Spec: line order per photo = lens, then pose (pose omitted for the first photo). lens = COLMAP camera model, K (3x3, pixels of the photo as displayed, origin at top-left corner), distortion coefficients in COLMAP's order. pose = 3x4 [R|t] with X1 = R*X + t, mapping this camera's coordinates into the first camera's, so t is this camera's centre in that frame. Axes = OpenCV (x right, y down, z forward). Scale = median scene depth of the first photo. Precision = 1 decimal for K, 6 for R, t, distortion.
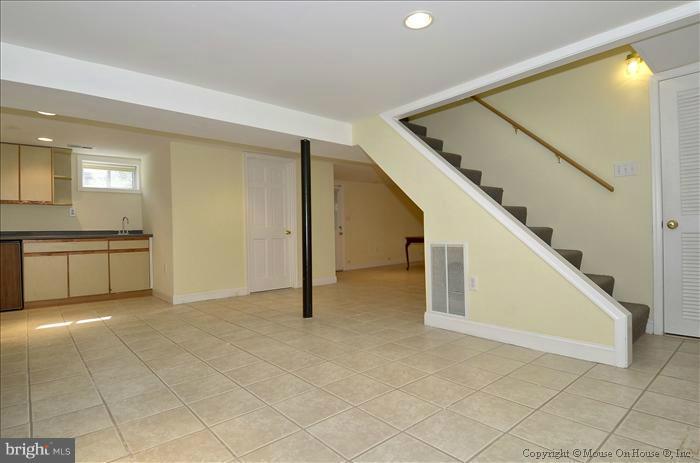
lens RADIAL K [[374.6, 0, 350.9], [0, 374.6, 230.2], [0, 0, 1]] dist [0.001051, -0.001251]
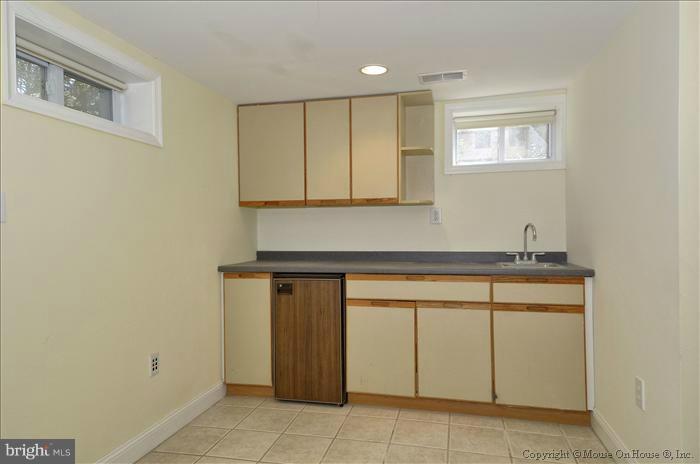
lens RADIAL K [[441.3, 0, 350.7], [0, 441.3, 232.4], [0, 0, 1]] dist [0.027501, -0.000536]
pose [[0.582418, 0.015931, -0.812733, -0.321165], [-0.003204, 0.999845, 0.017302, -0.037070], [0.812883, -0.007473, 0.582379, 0.560809]]
